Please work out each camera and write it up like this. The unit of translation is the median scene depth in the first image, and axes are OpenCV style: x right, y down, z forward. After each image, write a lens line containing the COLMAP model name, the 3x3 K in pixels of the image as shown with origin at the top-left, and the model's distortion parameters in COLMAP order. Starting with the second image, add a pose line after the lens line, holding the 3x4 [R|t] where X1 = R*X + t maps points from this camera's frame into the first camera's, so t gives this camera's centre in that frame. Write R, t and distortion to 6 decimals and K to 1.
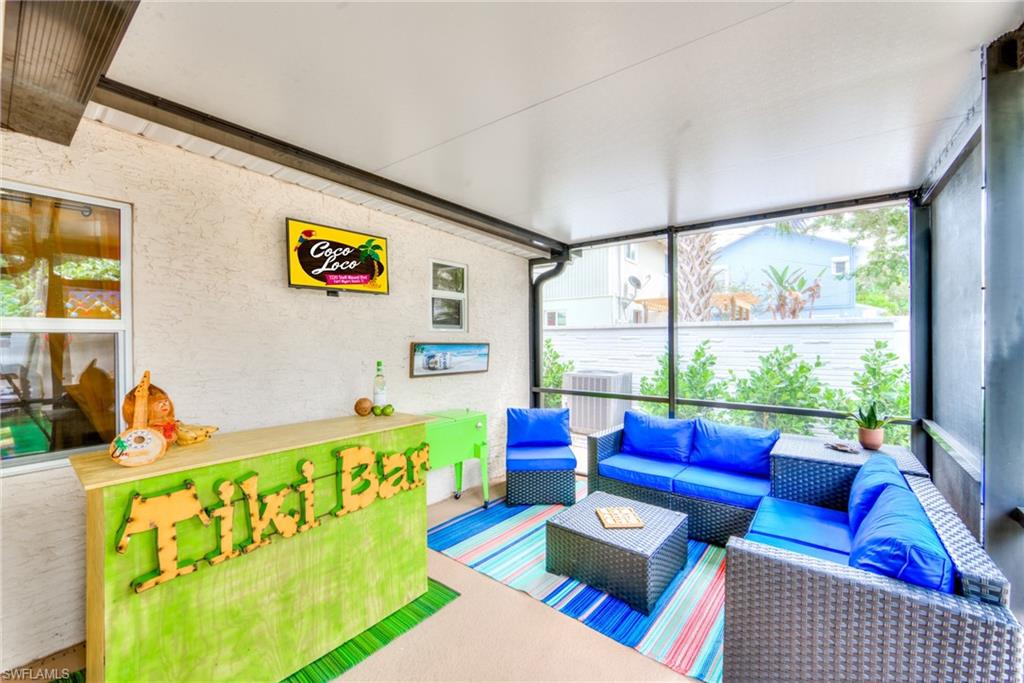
lens RADIAL K [[406.2, 0, 512.0], [0, 406.2, 341.5], [0, 0, 1]] dist [-0.020663, 0.005091]
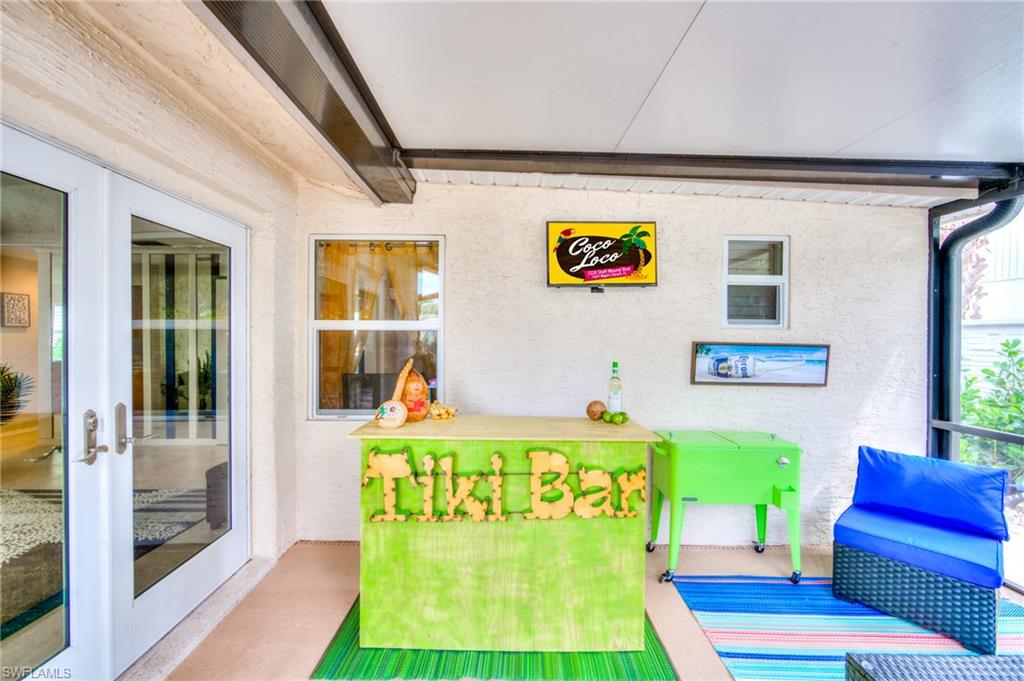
lens RADIAL K [[406.2, 0, 512.0], [0, 406.2, 340.5], [0, 0, 1]] dist [-0.020663, 0.005091]
pose [[0.628170, 0.014318, -0.777945, 0.220769], [-0.014023, 0.999877, 0.007079, -0.000736], [0.777950, 0.006462, 0.628293, 0.265510]]
